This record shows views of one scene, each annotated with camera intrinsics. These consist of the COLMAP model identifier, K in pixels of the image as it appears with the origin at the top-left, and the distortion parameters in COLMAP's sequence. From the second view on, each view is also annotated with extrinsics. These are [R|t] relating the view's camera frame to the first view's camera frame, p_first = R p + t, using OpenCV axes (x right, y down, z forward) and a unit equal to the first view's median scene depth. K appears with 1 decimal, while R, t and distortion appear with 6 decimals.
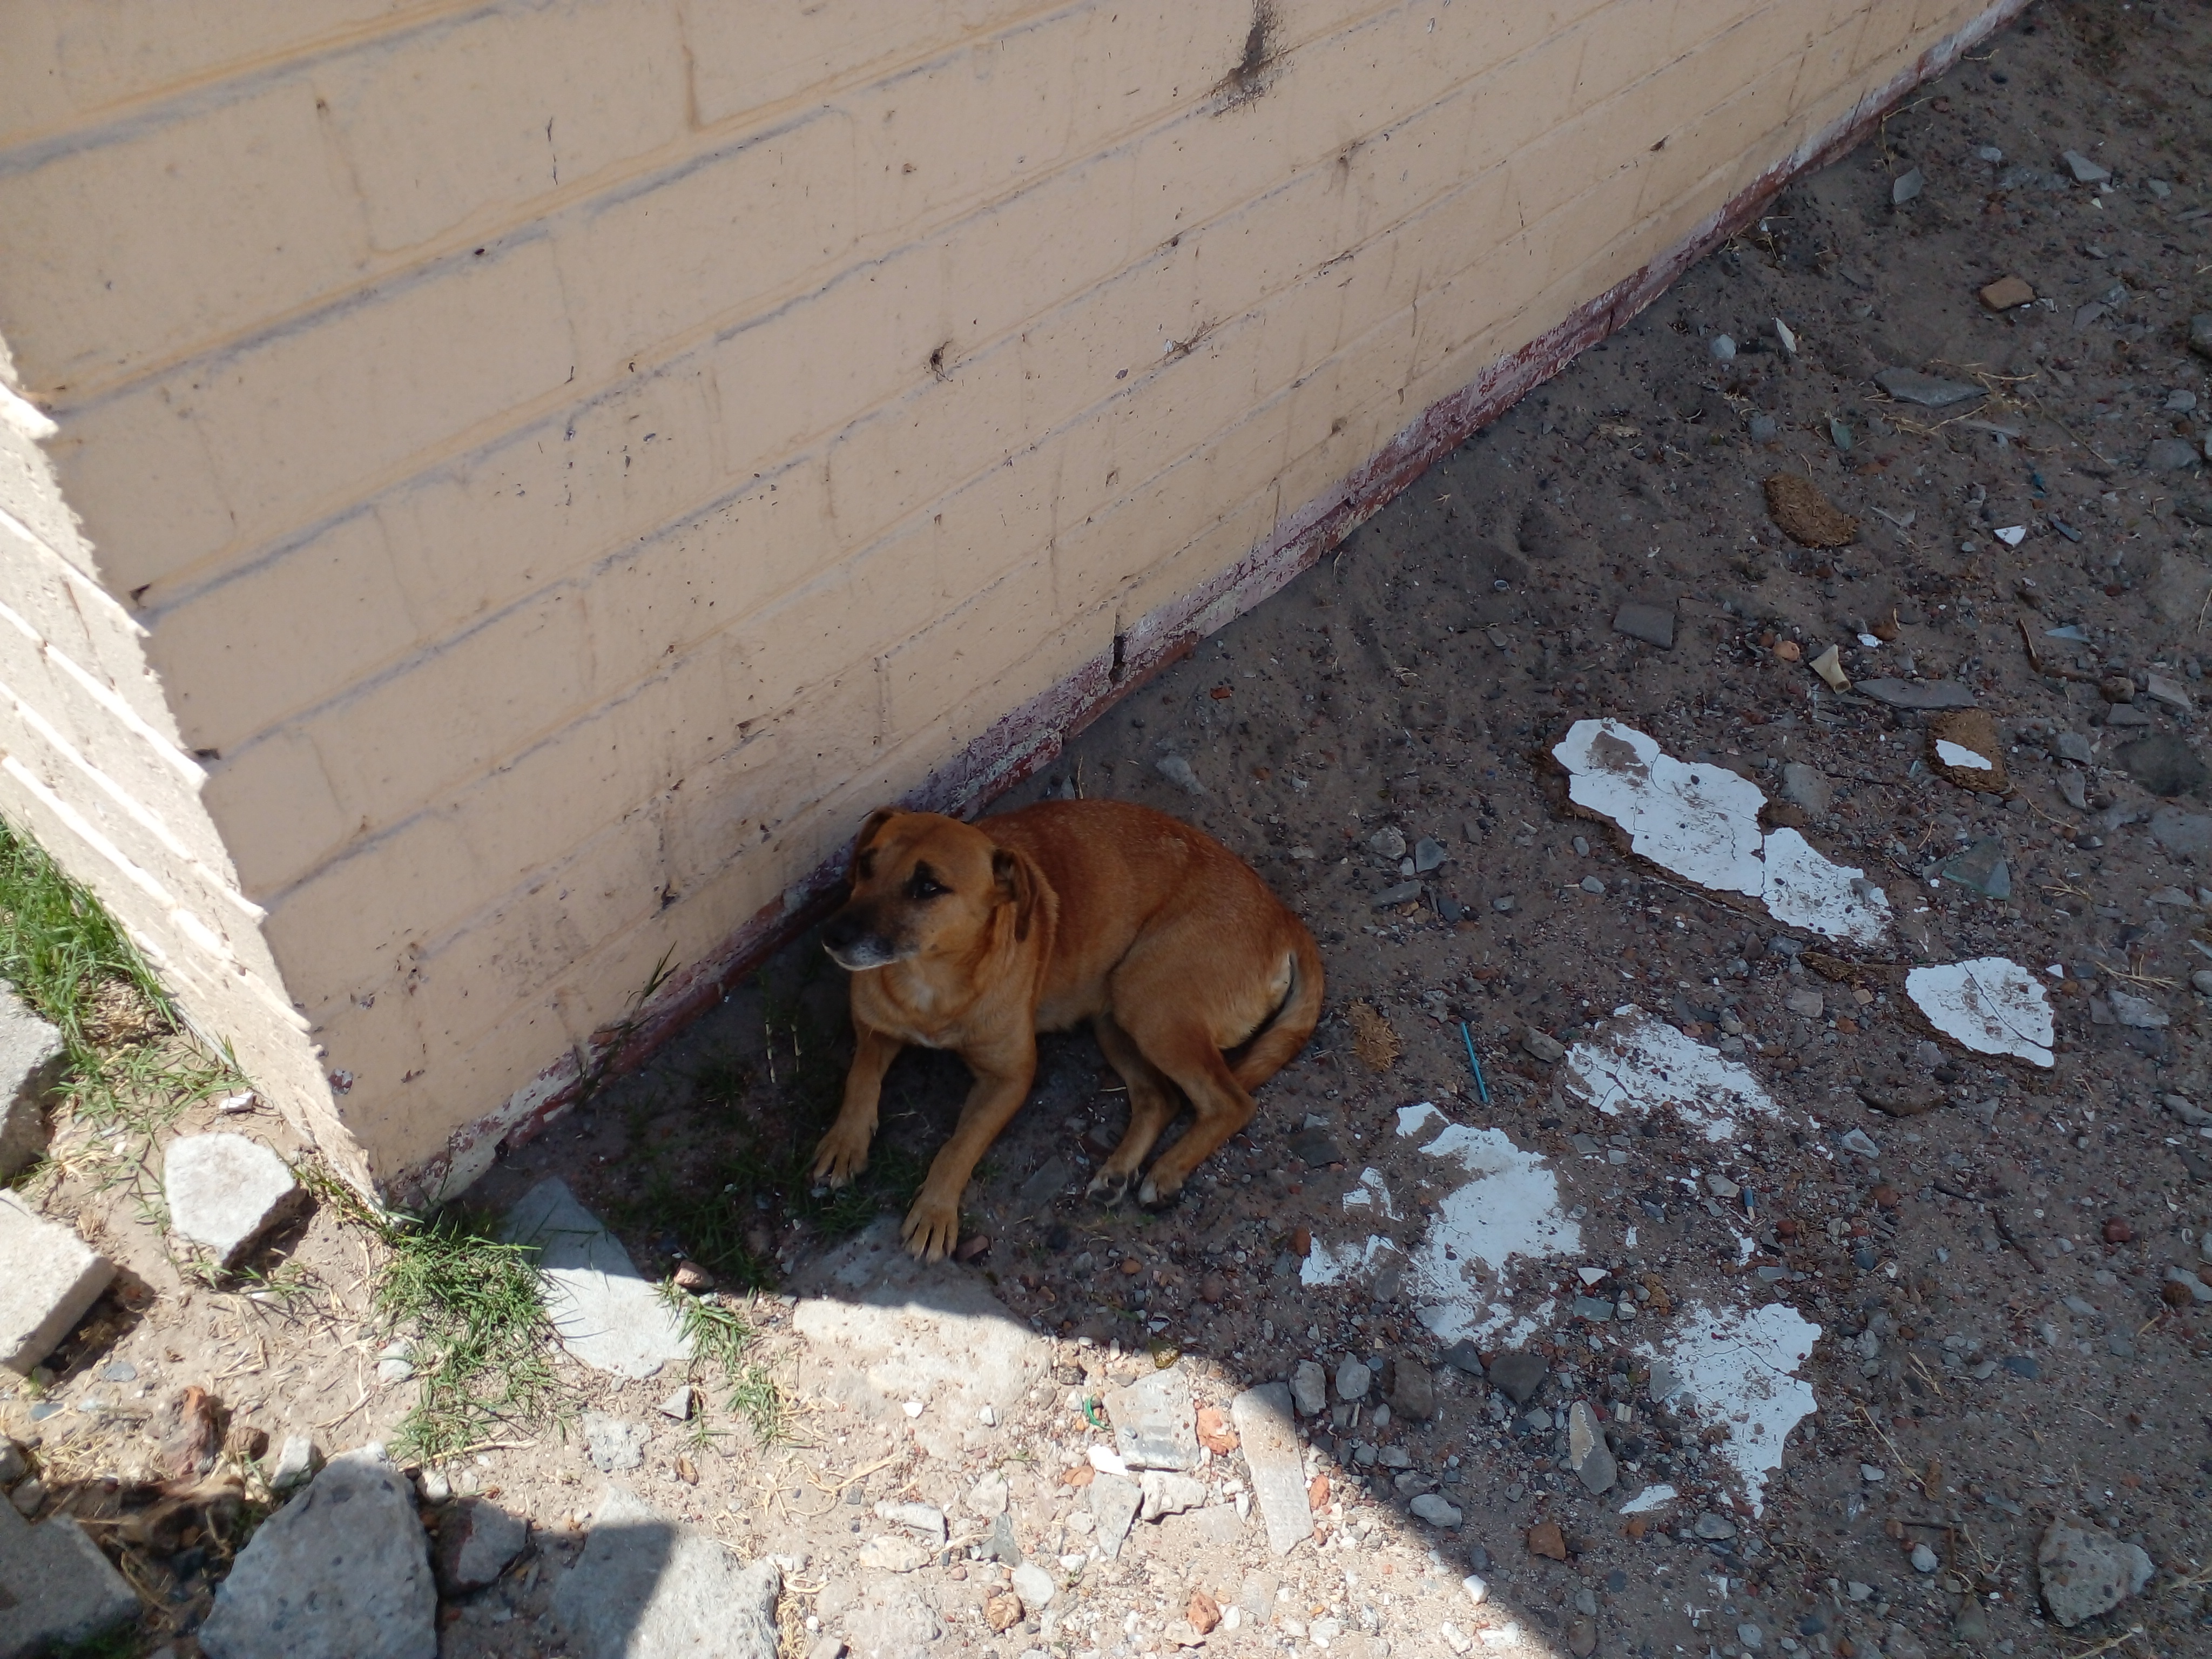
lens RADIAL K [[1739.8, 0, 1095.5], [0, 1739.8, 807.1], [0, 0, 1]] dist [0.171048, -0.411884]
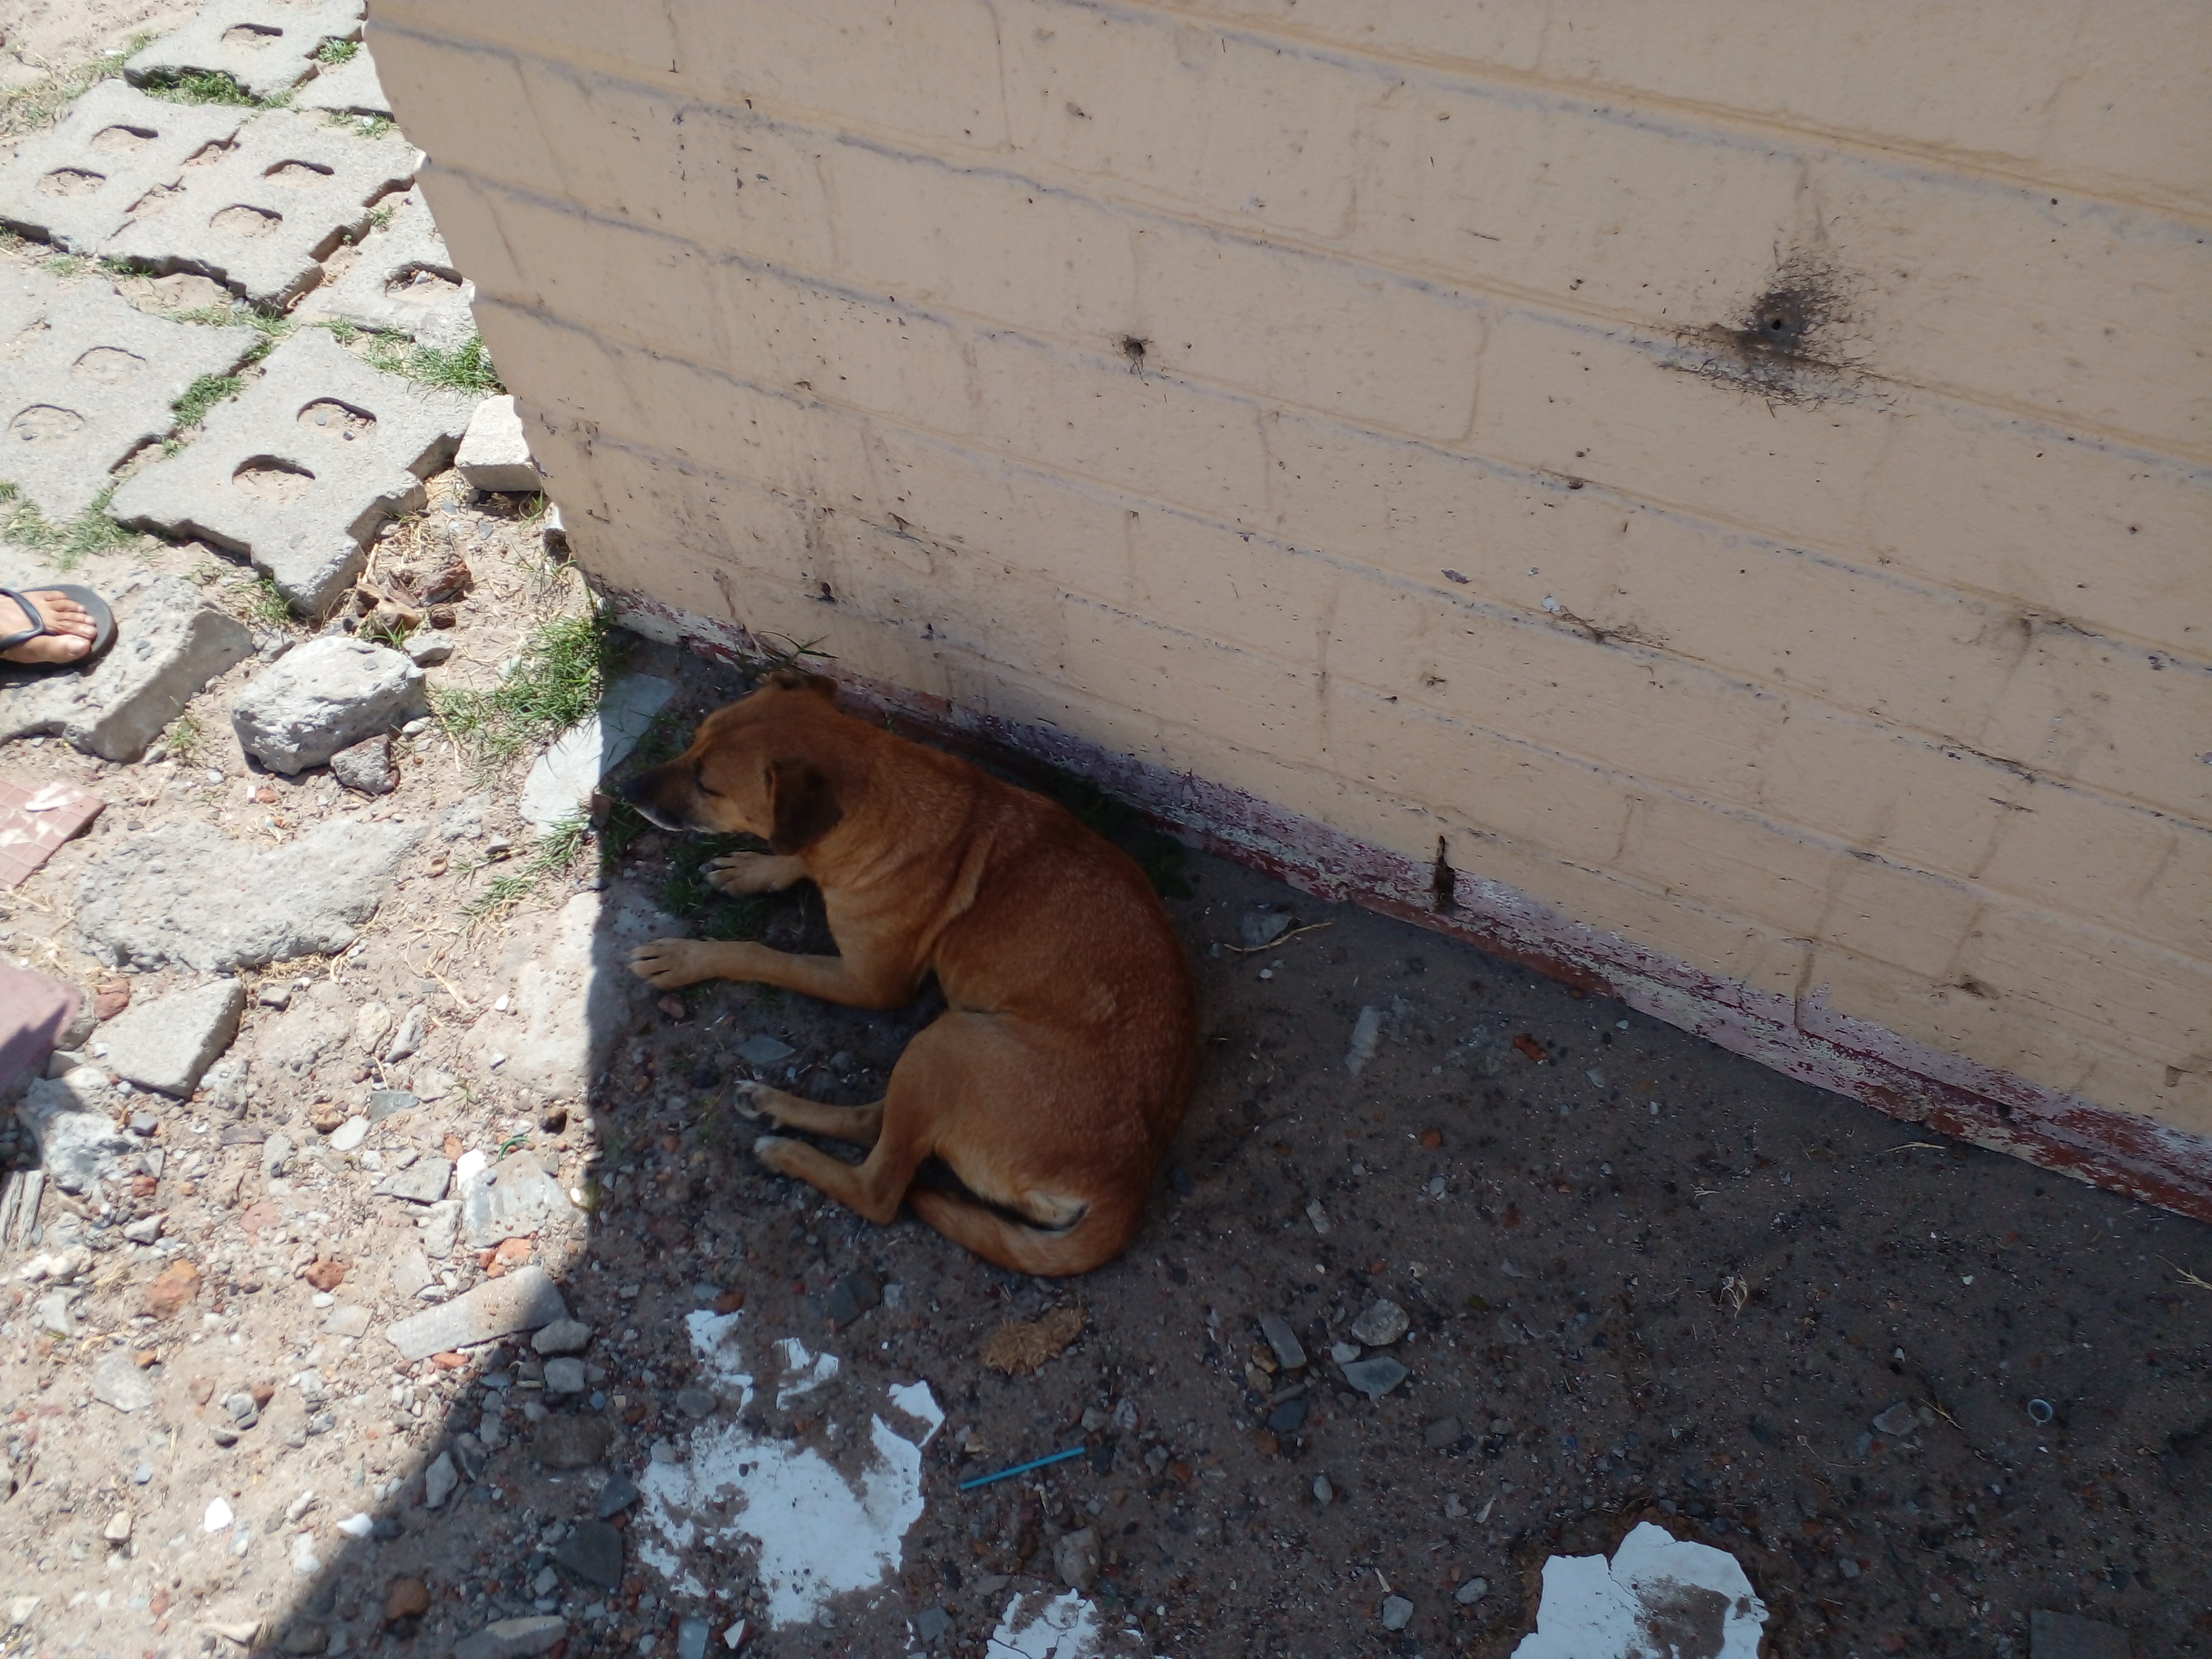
lens RADIAL K [[1748.5, 0, 1106.0], [0, 1748.5, 829.5], [0, 0, 1]] dist [0.045266, -0.100885]
pose [[0.223695, 0.744389, -0.629163, 0.566152], [-0.634683, 0.601150, 0.485589, -0.484256], [0.739688, 0.290695, 0.606925, 0.522596]]
